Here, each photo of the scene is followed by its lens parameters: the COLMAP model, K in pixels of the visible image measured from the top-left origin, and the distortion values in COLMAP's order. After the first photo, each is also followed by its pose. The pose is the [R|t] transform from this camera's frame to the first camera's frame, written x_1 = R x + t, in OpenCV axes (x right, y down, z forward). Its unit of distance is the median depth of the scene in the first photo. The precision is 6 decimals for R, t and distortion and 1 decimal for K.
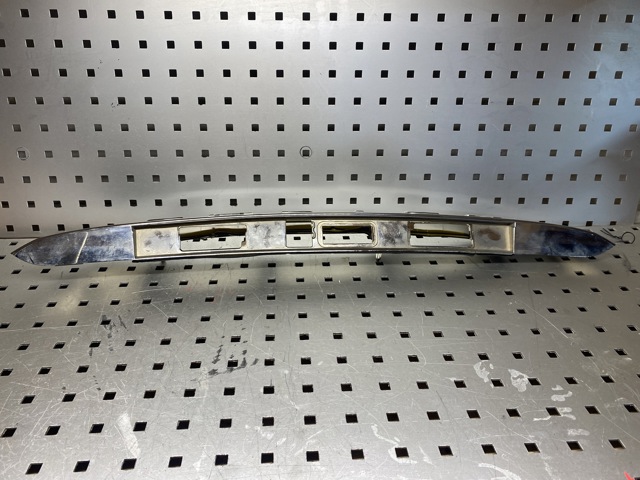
lens RADIAL K [[477.1, 0, 307.0], [0, 477.1, 233.8], [0, 0, 1]] dist [-0.003466, -0.001781]
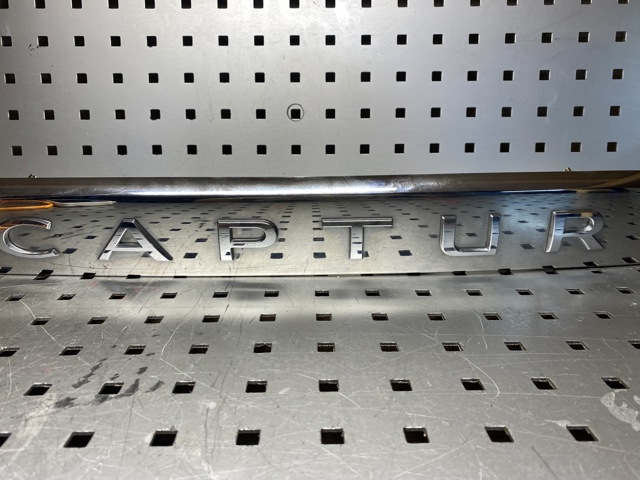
lens RADIAL K [[482.9, 0, 313.2], [0, 482.9, 237.6], [0, 0, 1]] dist [-0.046779, 0.051403]
pose [[0.999084, -0.002681, -0.042708, 0.071203], [-0.004819, 0.984636, -0.174556, 0.180136], [0.042519, 0.174602, 0.983721, 0.430595]]
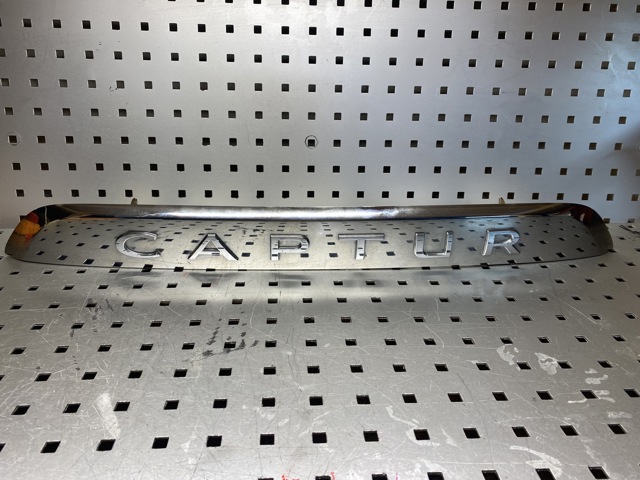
lens RADIAL K [[477.4, 0, 314.3], [0, 477.4, 234.8], [0, 0, 1]] dist [-0.002886, -0.001904]
pose [[0.999890, 0.008606, 0.012051, -0.008136], [-0.007605, 0.996701, -0.080800, 0.121569], [-0.012707, 0.080700, 0.996657, 0.075202]]
